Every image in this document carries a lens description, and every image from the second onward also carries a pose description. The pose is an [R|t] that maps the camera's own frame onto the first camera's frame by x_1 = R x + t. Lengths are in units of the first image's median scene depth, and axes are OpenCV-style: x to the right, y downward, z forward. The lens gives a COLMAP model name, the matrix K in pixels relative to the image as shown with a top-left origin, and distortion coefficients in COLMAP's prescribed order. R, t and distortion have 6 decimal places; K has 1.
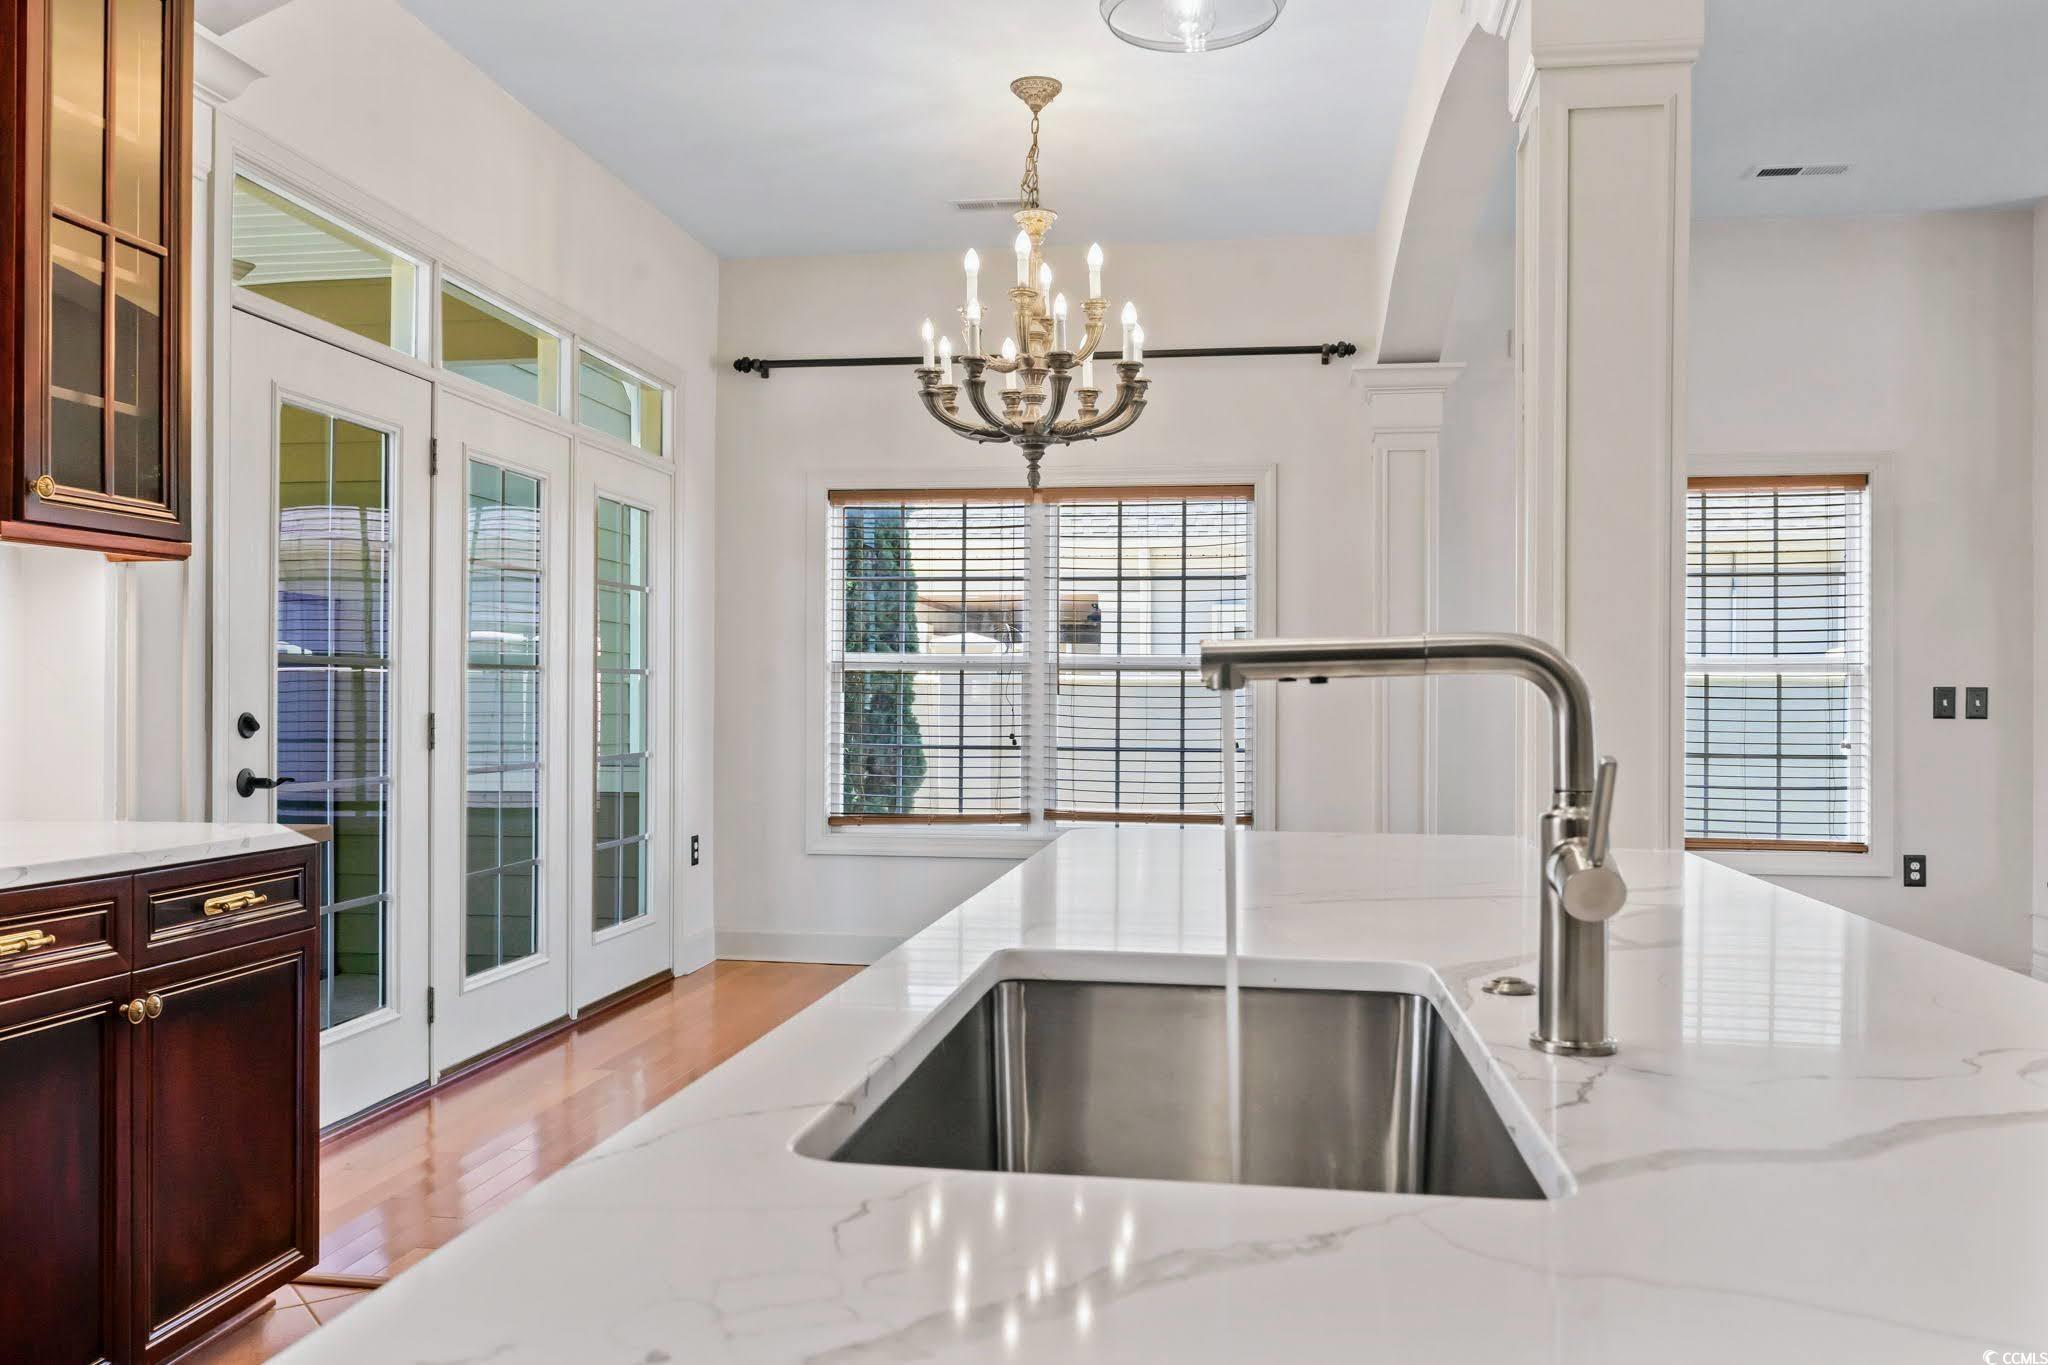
lens RADIAL K [[1592.1, 0, 1017.2], [0, 1592.1, 696.2], [0, 0, 1]] dist [-0.002321, 0.003118]
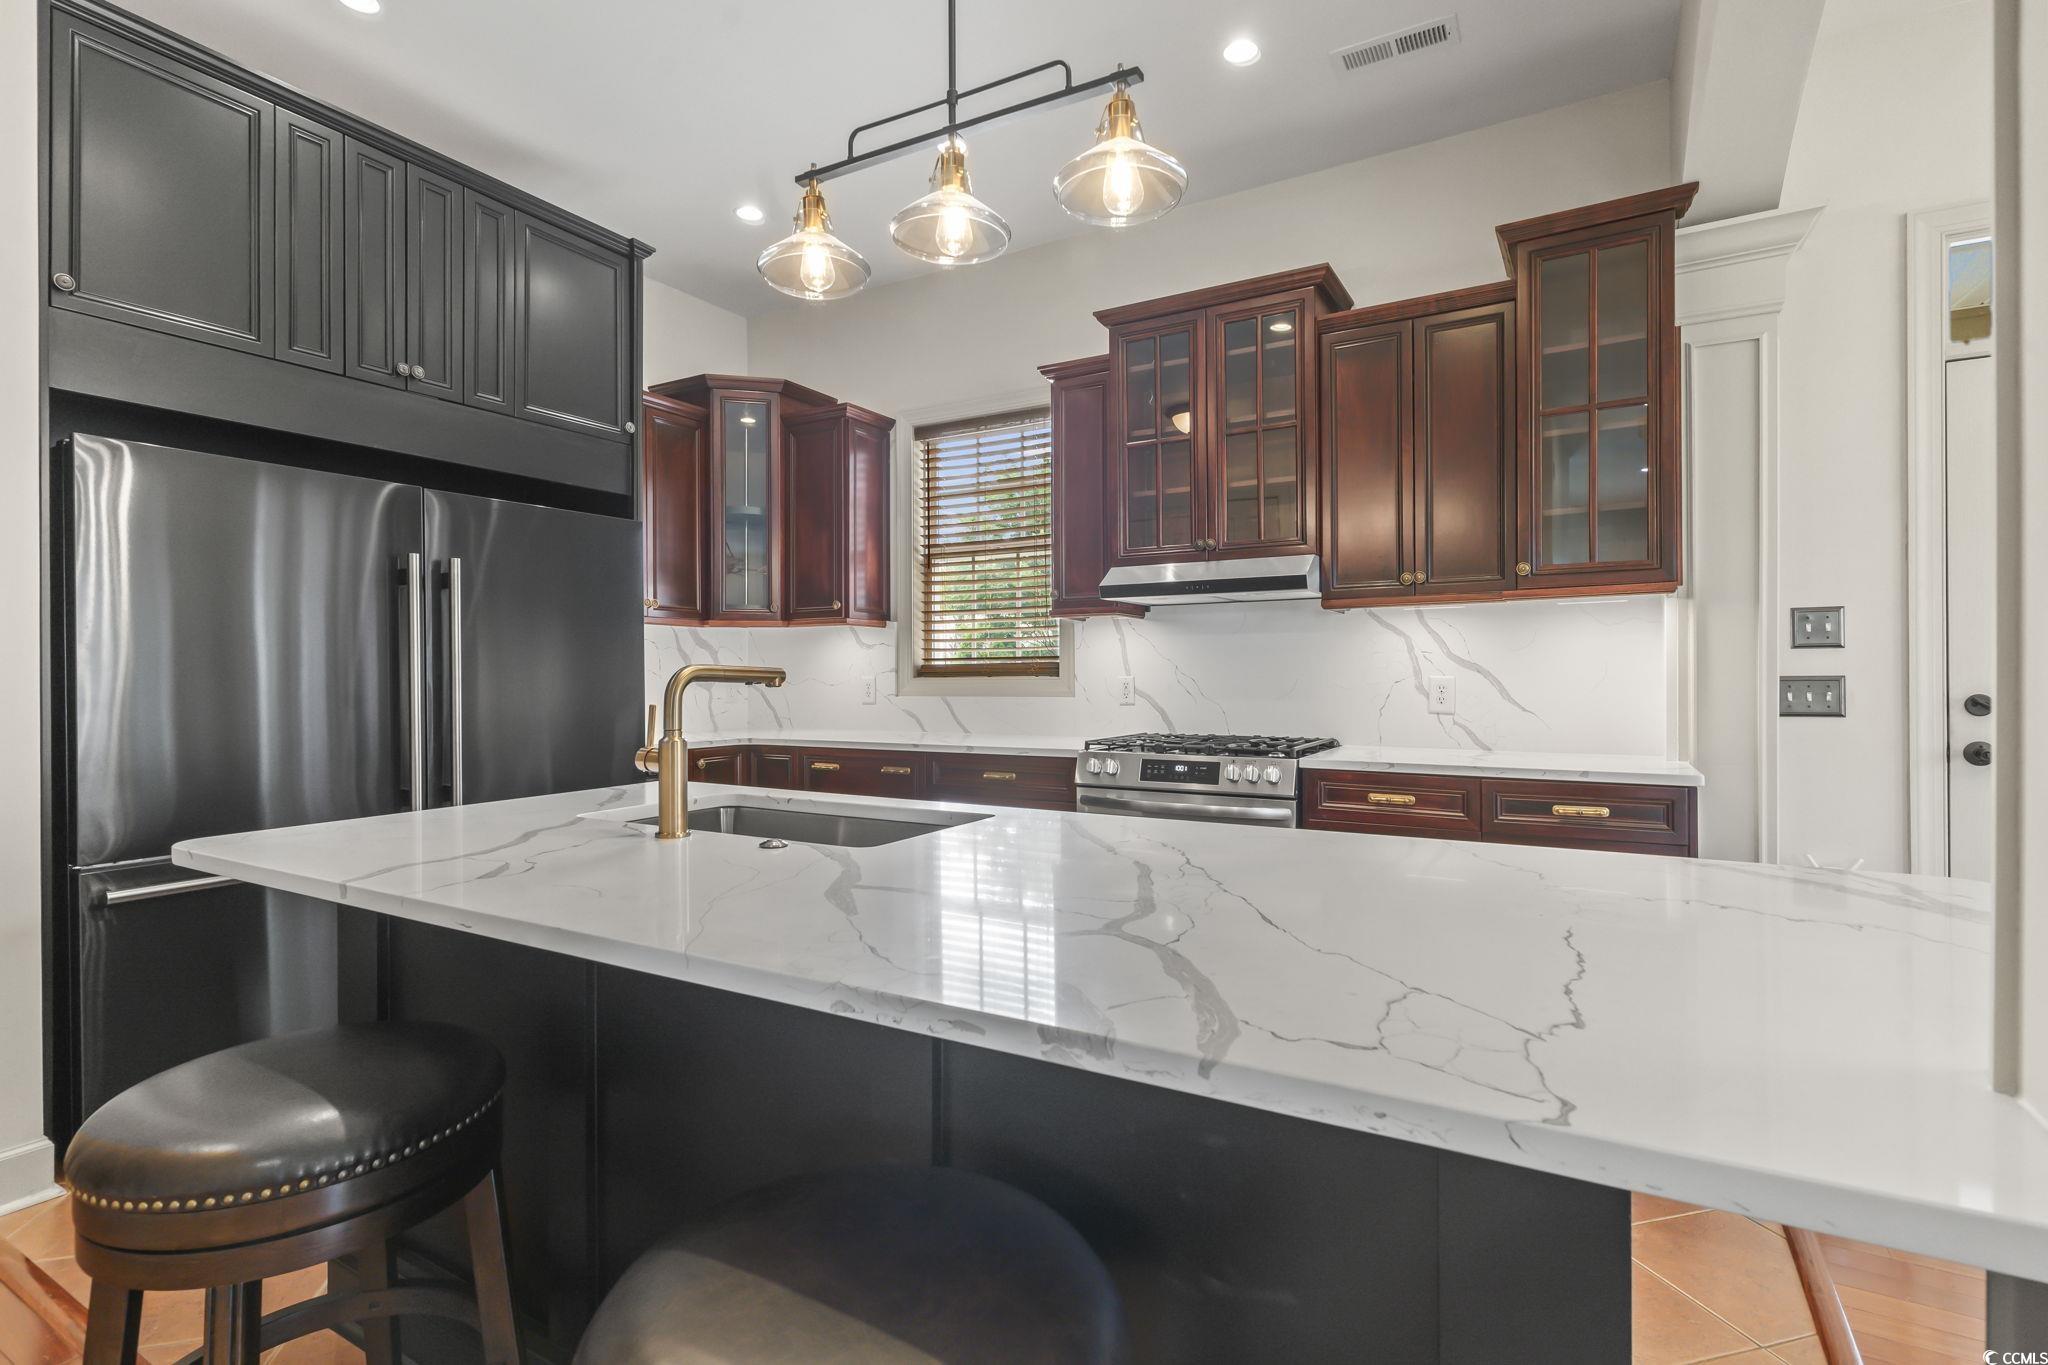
lens RADIAL K [[982.0, 0, 1018.8], [0, 982.0, 675.6], [0, 0, 1]] dist [0.003635, -0.001744]
pose [[-0.366751, -0.002813, -0.930315, 0.348918], [0.003547, 0.999984, -0.004422, -0.002391], [0.930312, -0.004922, -0.366735, 0.457424]]
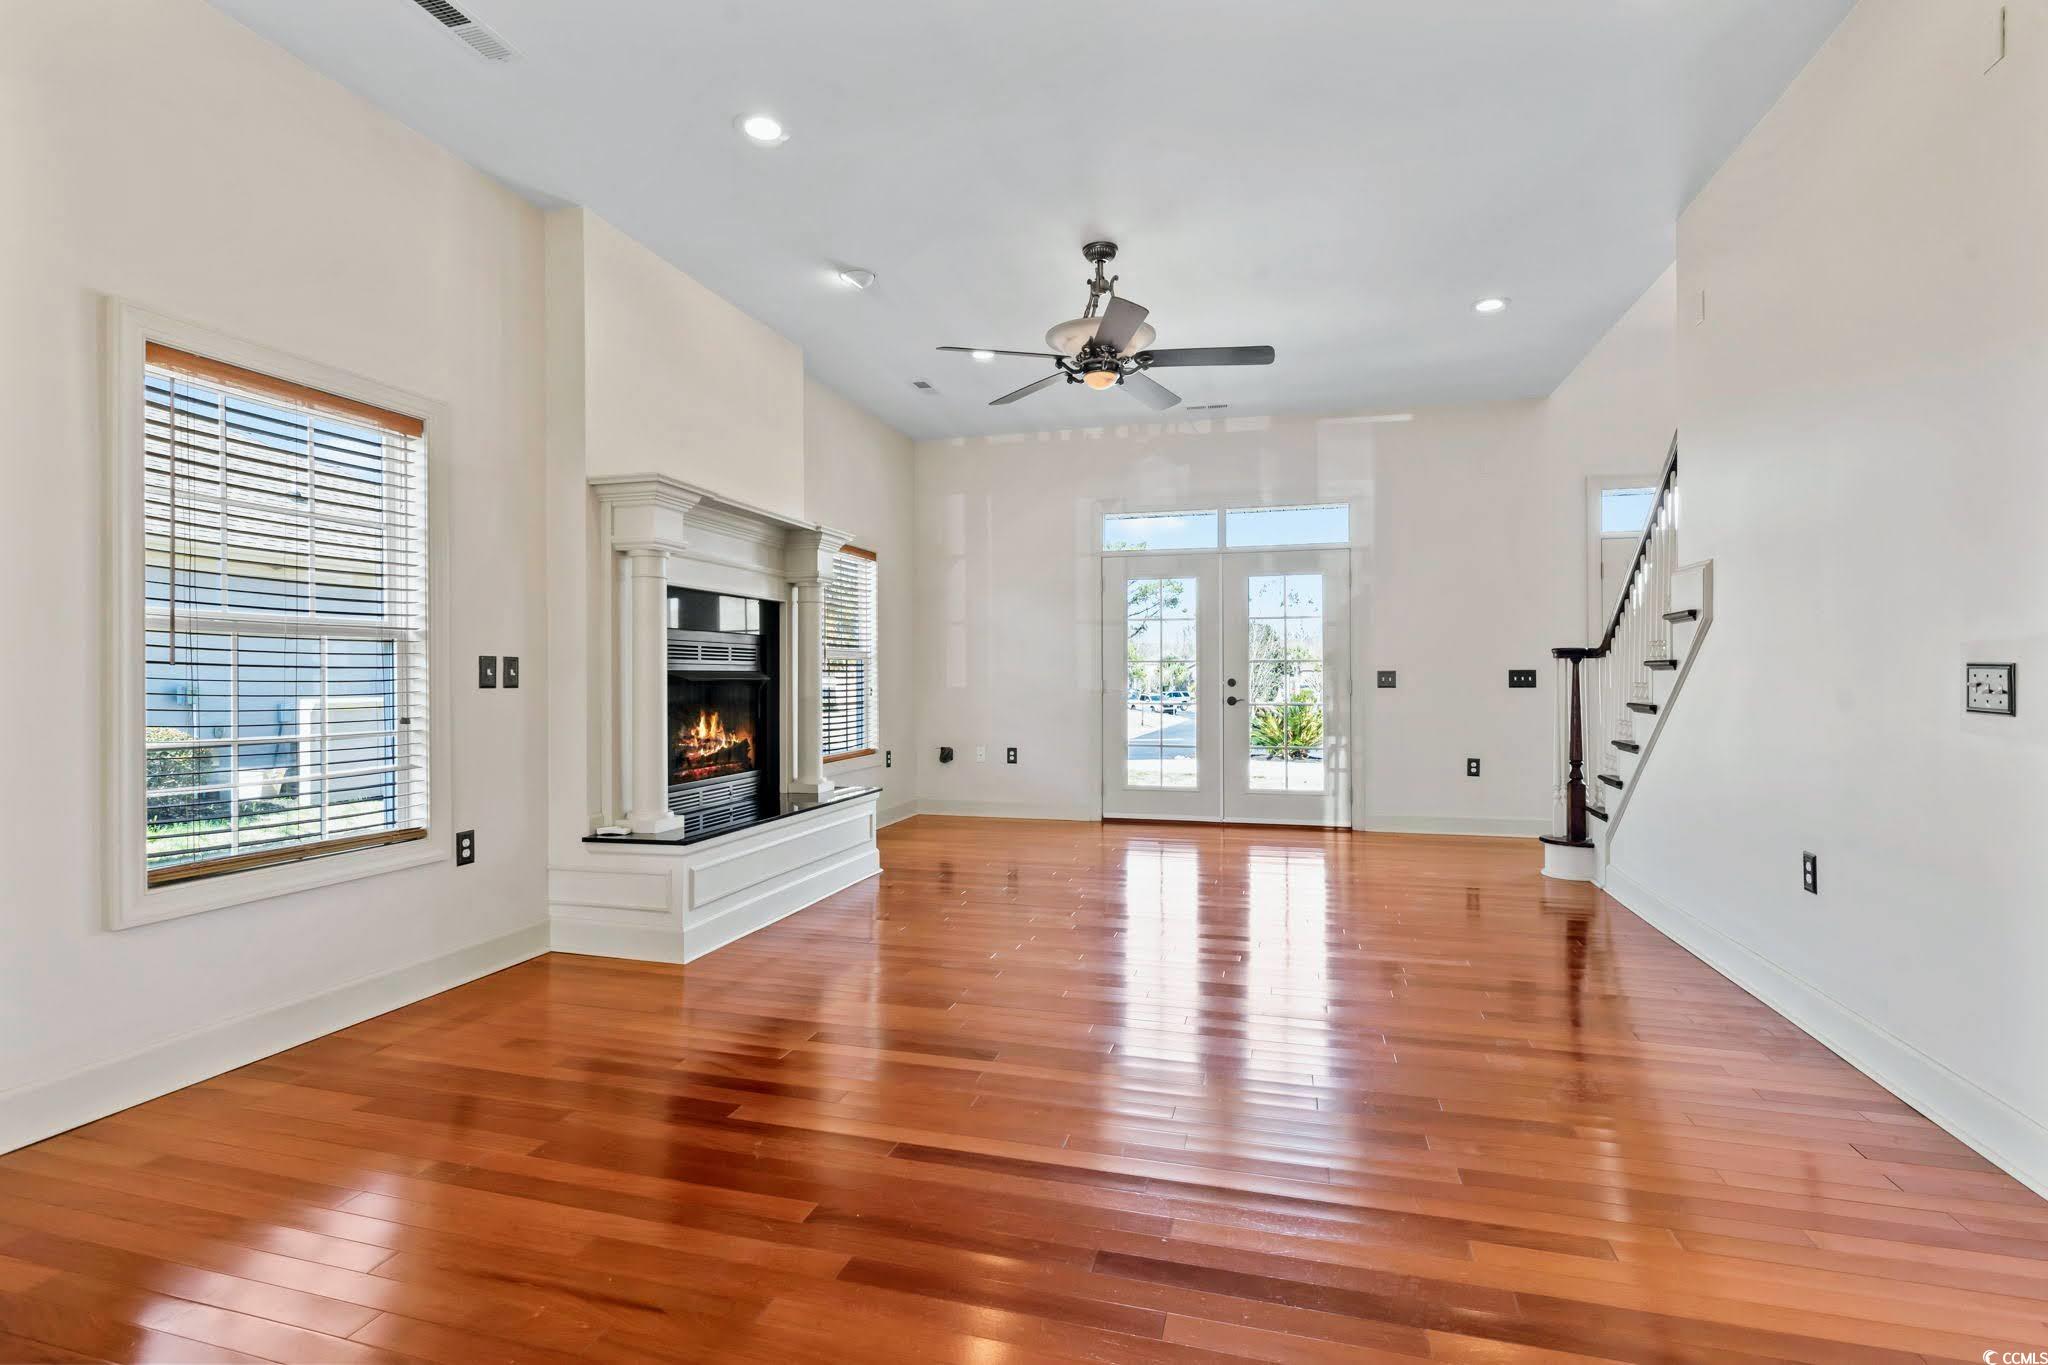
lens RADIAL K [[982.0, 0, 1015.8], [0, 982.0, 675.5], [0, 0, 1]] dist [0.003635, -0.001744]
pose [[0.132873, -0.004039, 0.991125, 0.029581], [-0.000529, 0.999991, 0.004146, 0.004325], [-0.991133, -0.001075, 0.132870, 0.752036]]
